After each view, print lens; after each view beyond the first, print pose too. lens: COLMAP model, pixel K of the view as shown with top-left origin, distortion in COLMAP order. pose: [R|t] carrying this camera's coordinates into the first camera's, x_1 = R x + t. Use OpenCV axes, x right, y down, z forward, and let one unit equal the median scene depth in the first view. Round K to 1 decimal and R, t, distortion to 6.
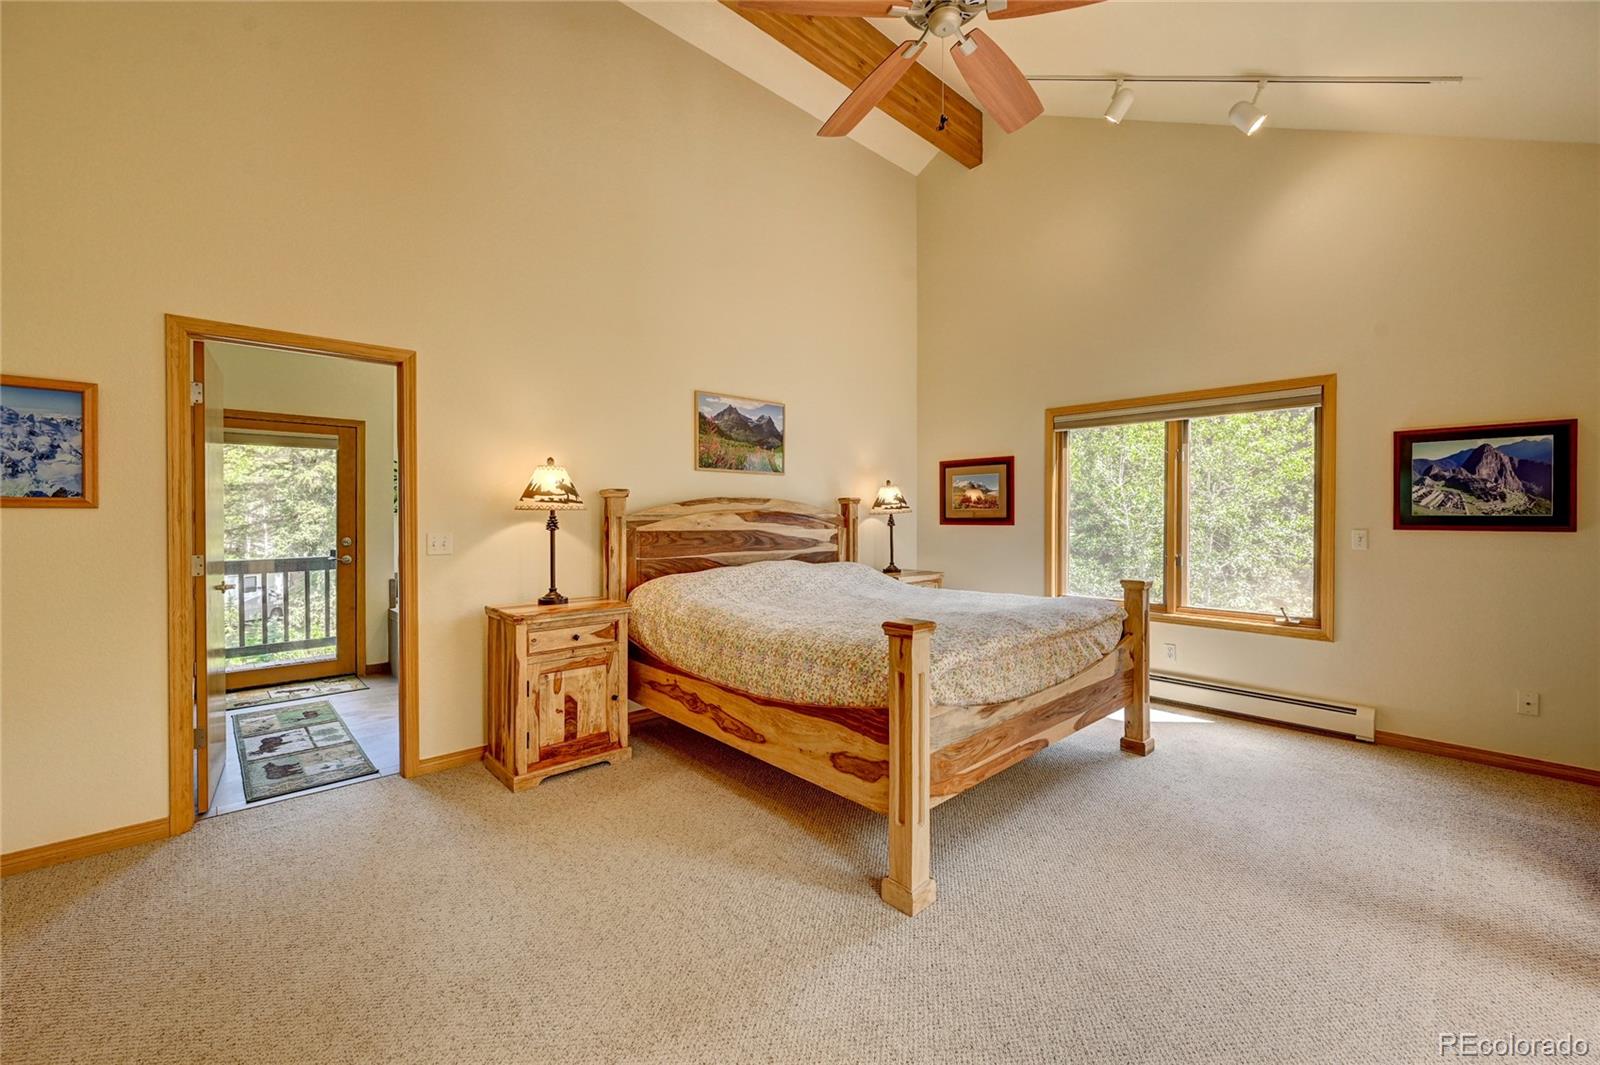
lens RADIAL K [[634.2, 0, 799.5], [0, 634.2, 521.4], [0, 0, 1]] dist [-0.004344, 0.000427]
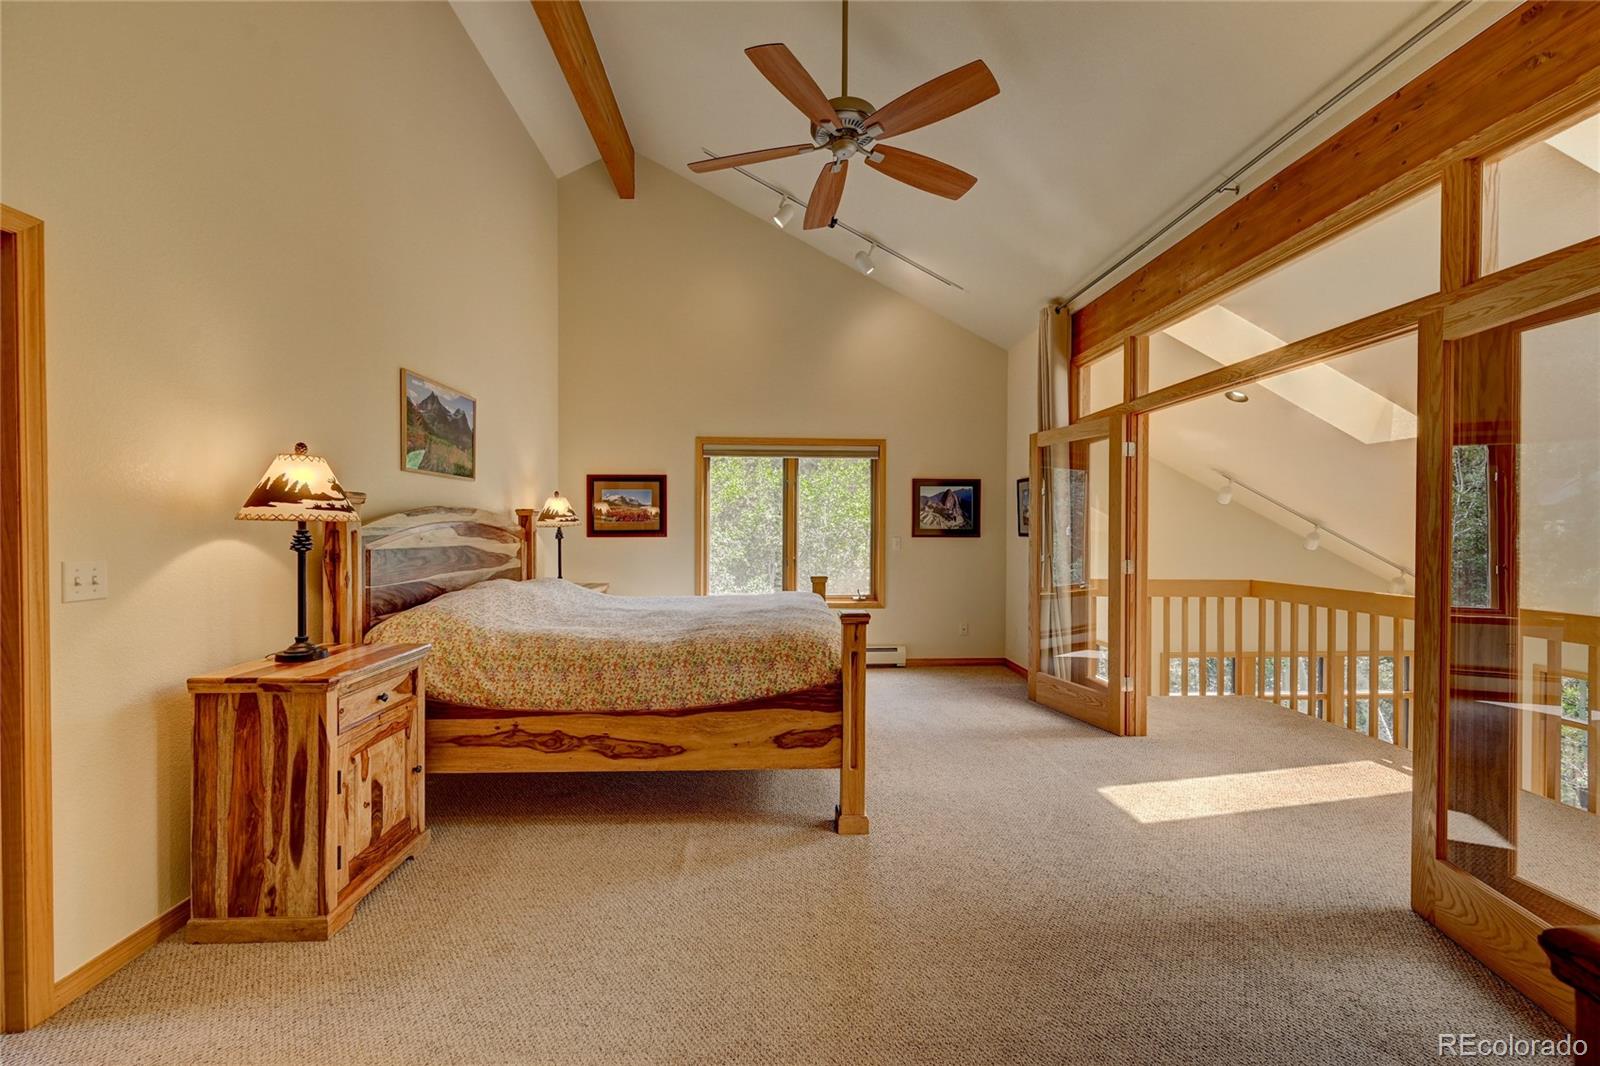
lens RADIAL K [[633.2, 0, 795.2], [0, 633.2, 535.0], [0, 0, 1]] dist [-0.002147, -0.000553]
pose [[0.644868, -0.007730, 0.764255, -0.573375], [0.004450, 0.999970, 0.006359, -0.005080], [-0.764281, -0.000699, 0.644883, 0.164933]]
